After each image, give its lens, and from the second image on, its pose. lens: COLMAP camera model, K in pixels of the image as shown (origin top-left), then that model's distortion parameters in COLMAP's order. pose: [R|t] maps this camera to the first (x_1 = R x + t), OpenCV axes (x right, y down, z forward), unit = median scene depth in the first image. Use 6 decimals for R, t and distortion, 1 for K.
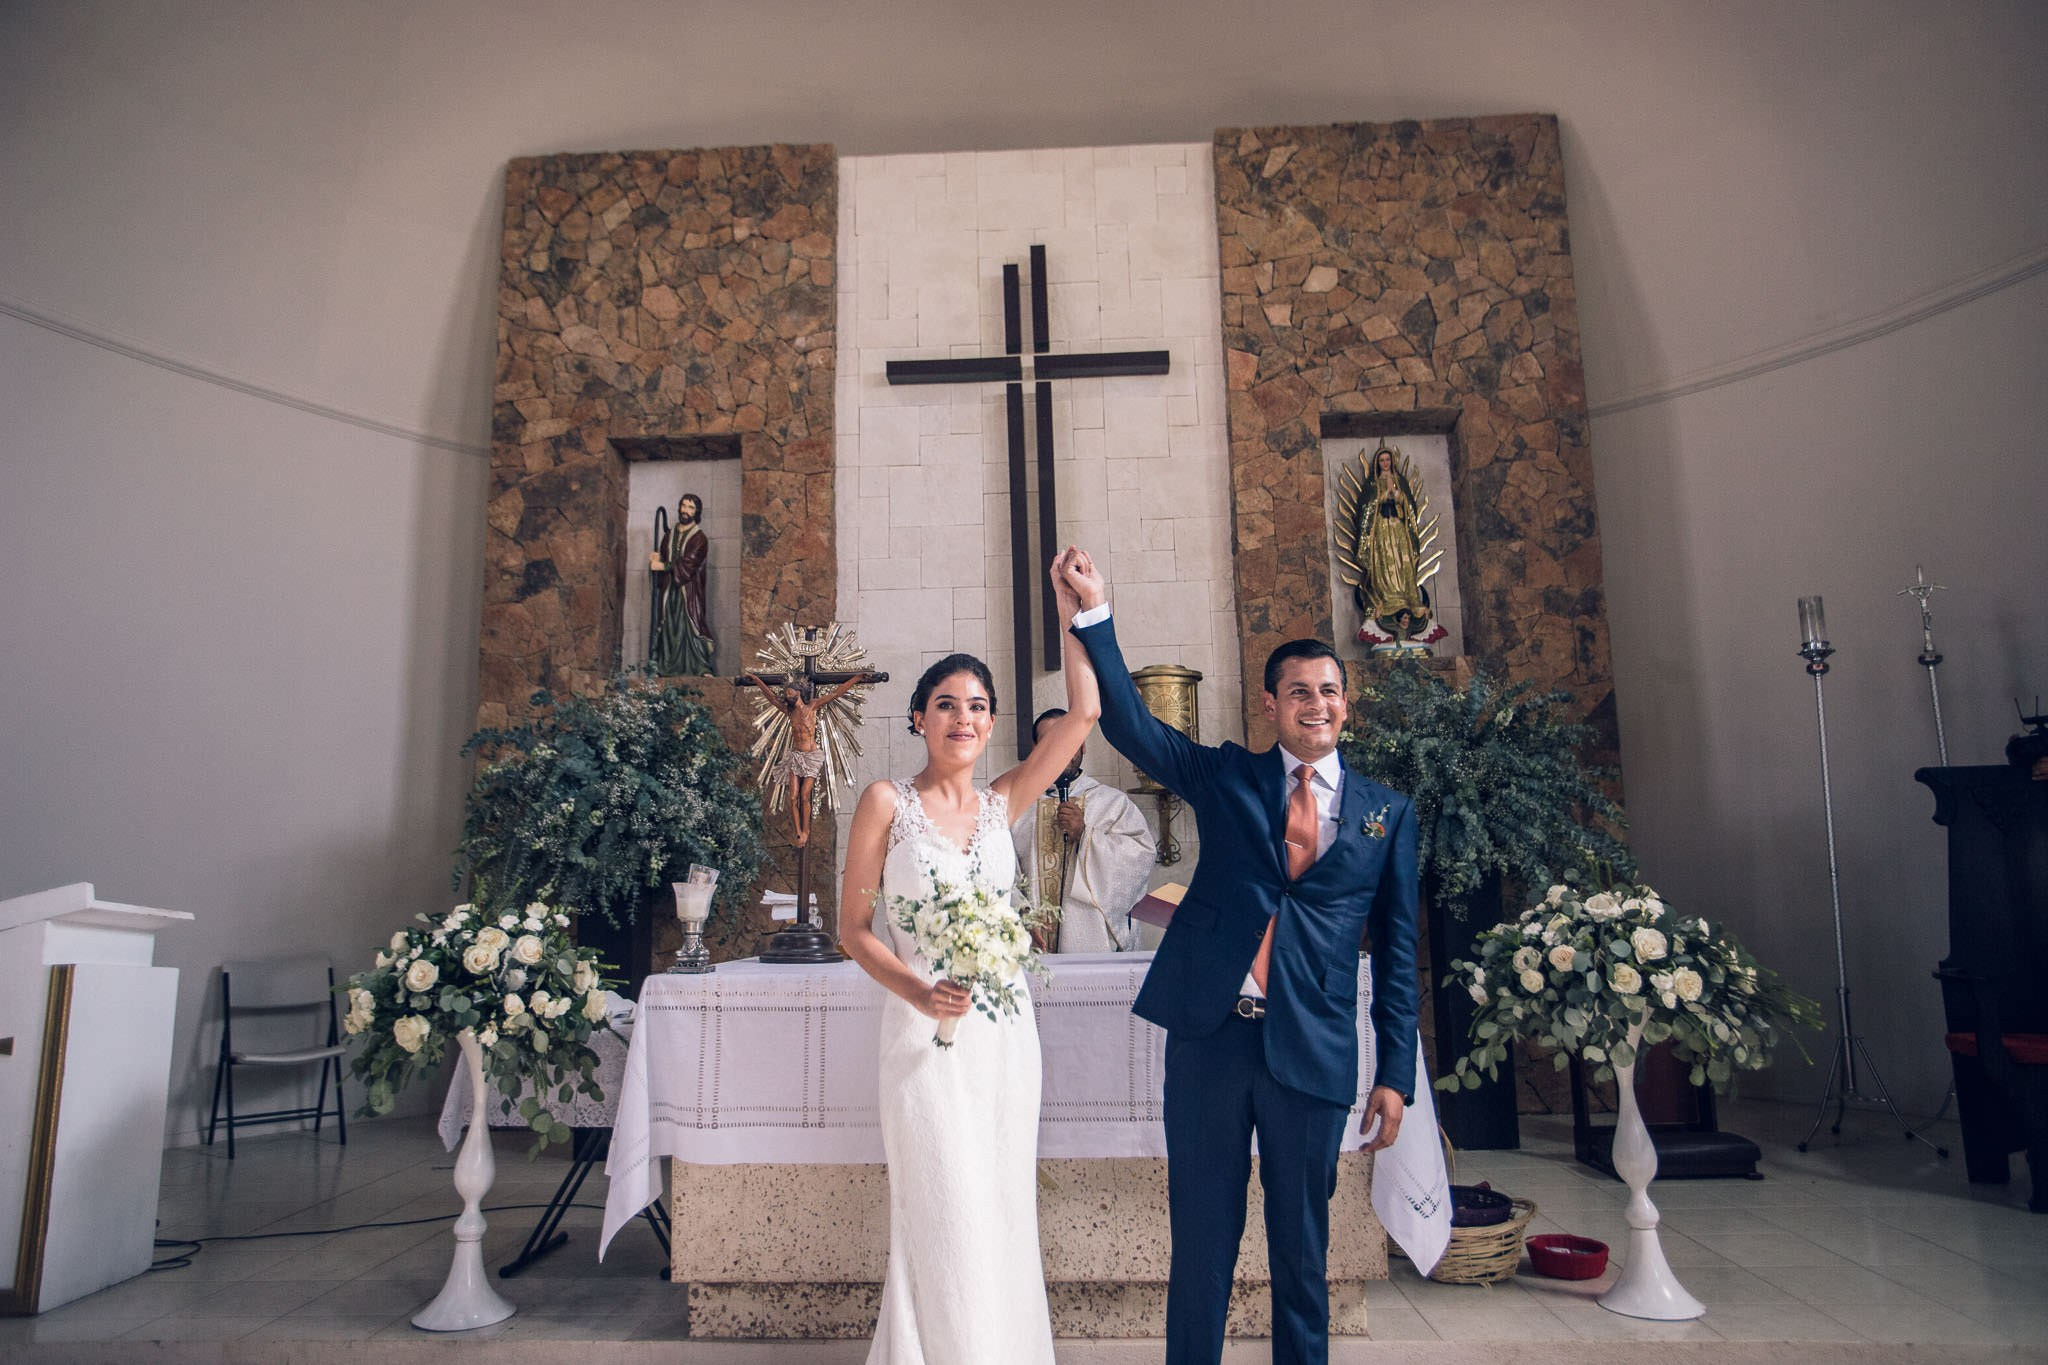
lens RADIAL K [[1290.9, 0, 1024.0], [0, 1290.9, 682.5], [0, 0, 1]] dist [-0.037084, 0.002189]
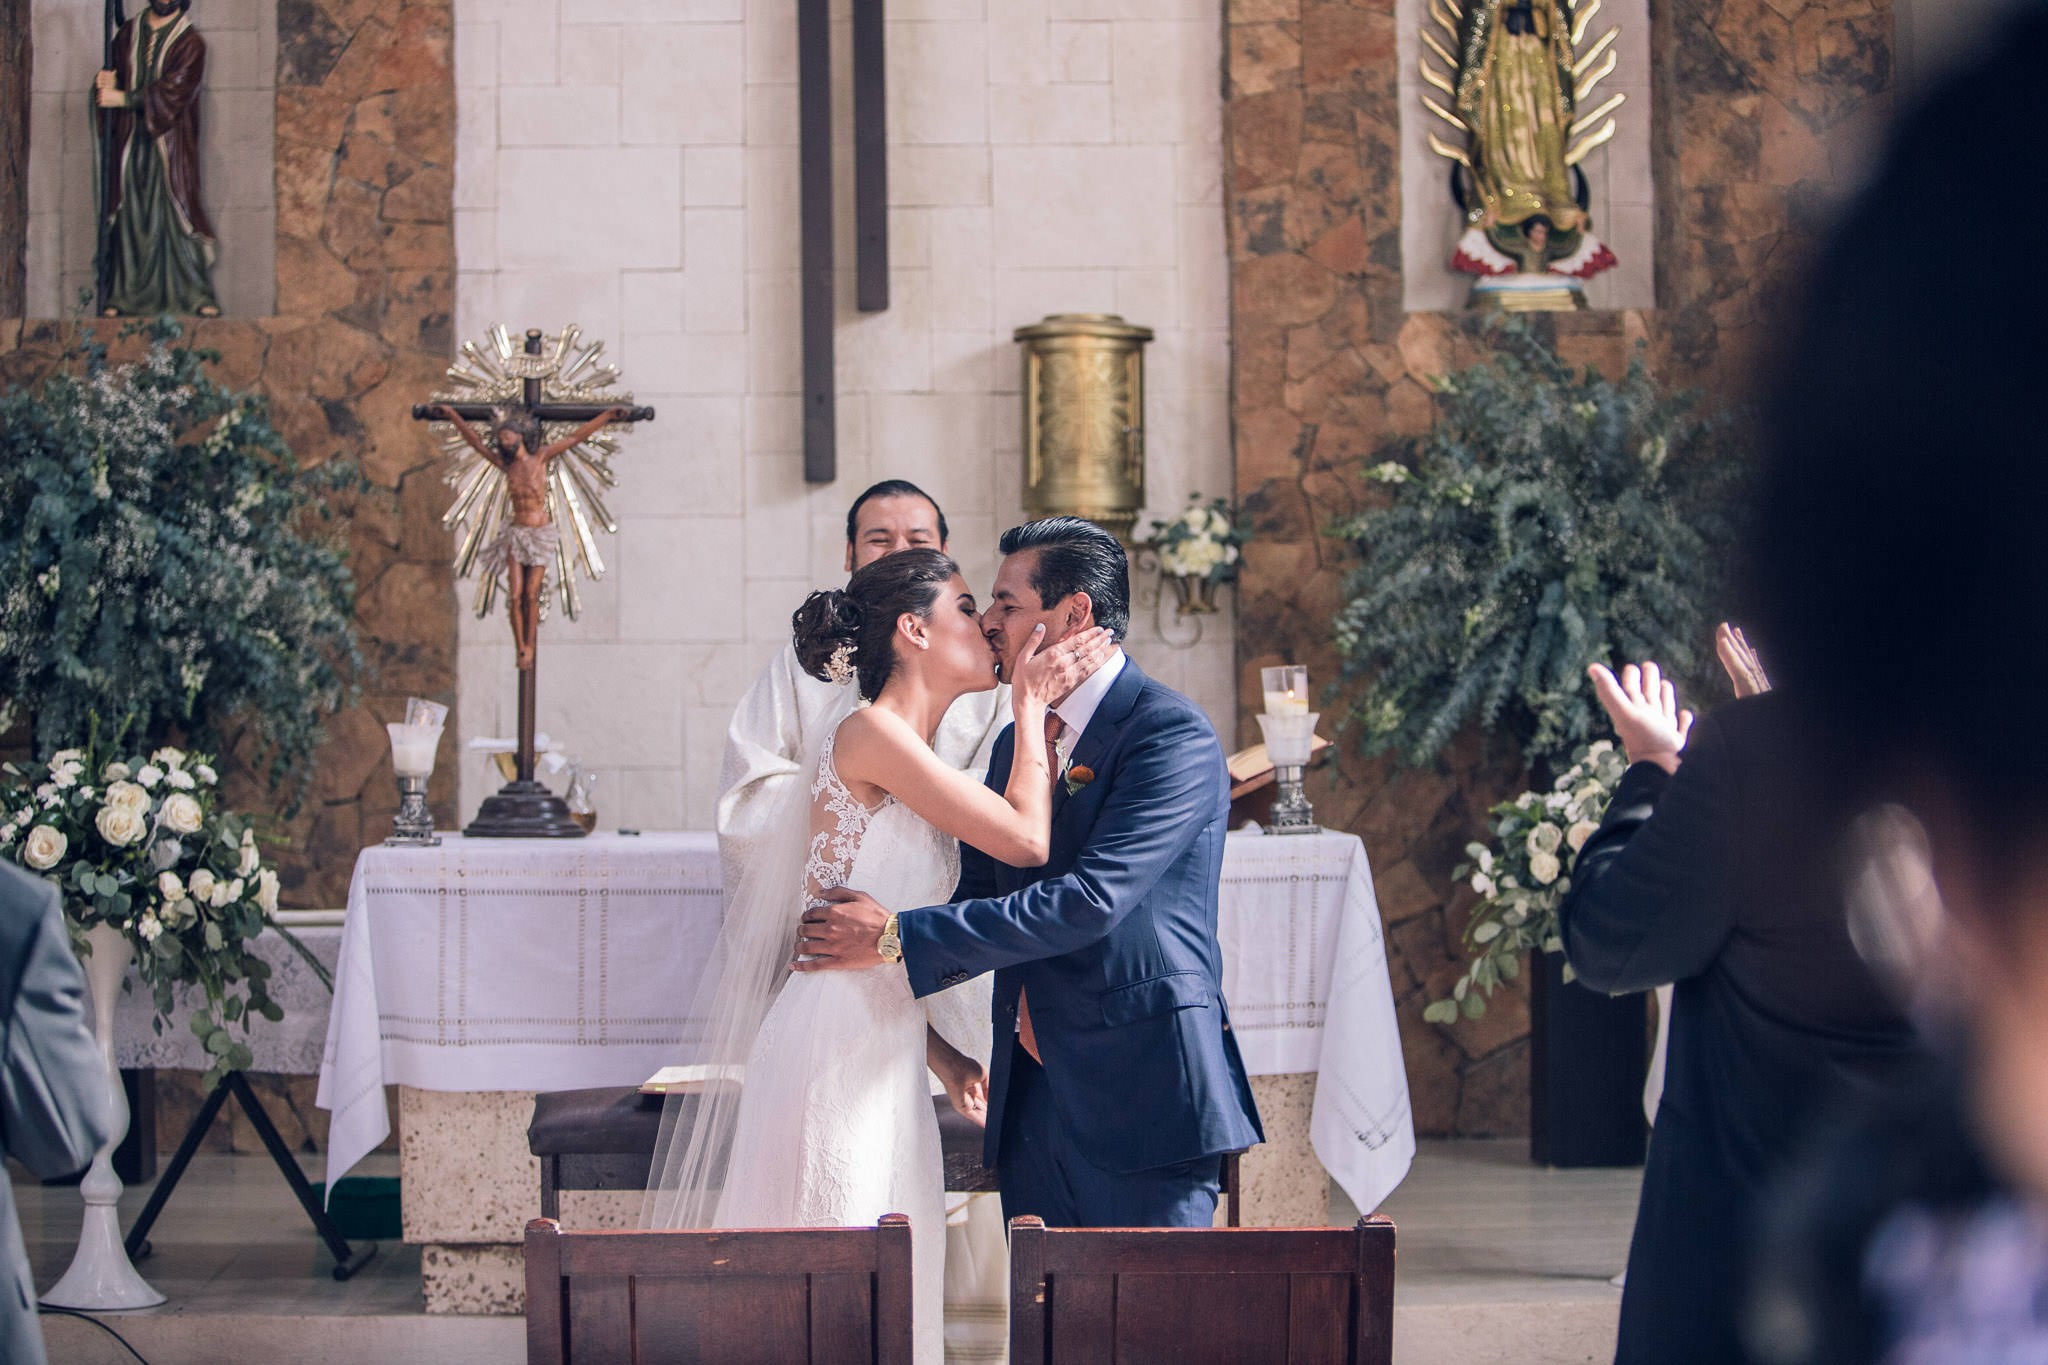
lens RADIAL K [[4314.1, 0, 1024.0], [0, 4314.1, 682.5], [0, 0, 1]] dist [-0.193466, 0.091974]
pose [[0.996128, 0.012531, 0.087012, -0.080960], [-0.025955, 0.987587, 0.154916, -0.162167], [-0.083991, -0.156574, 0.984088, -0.908334]]
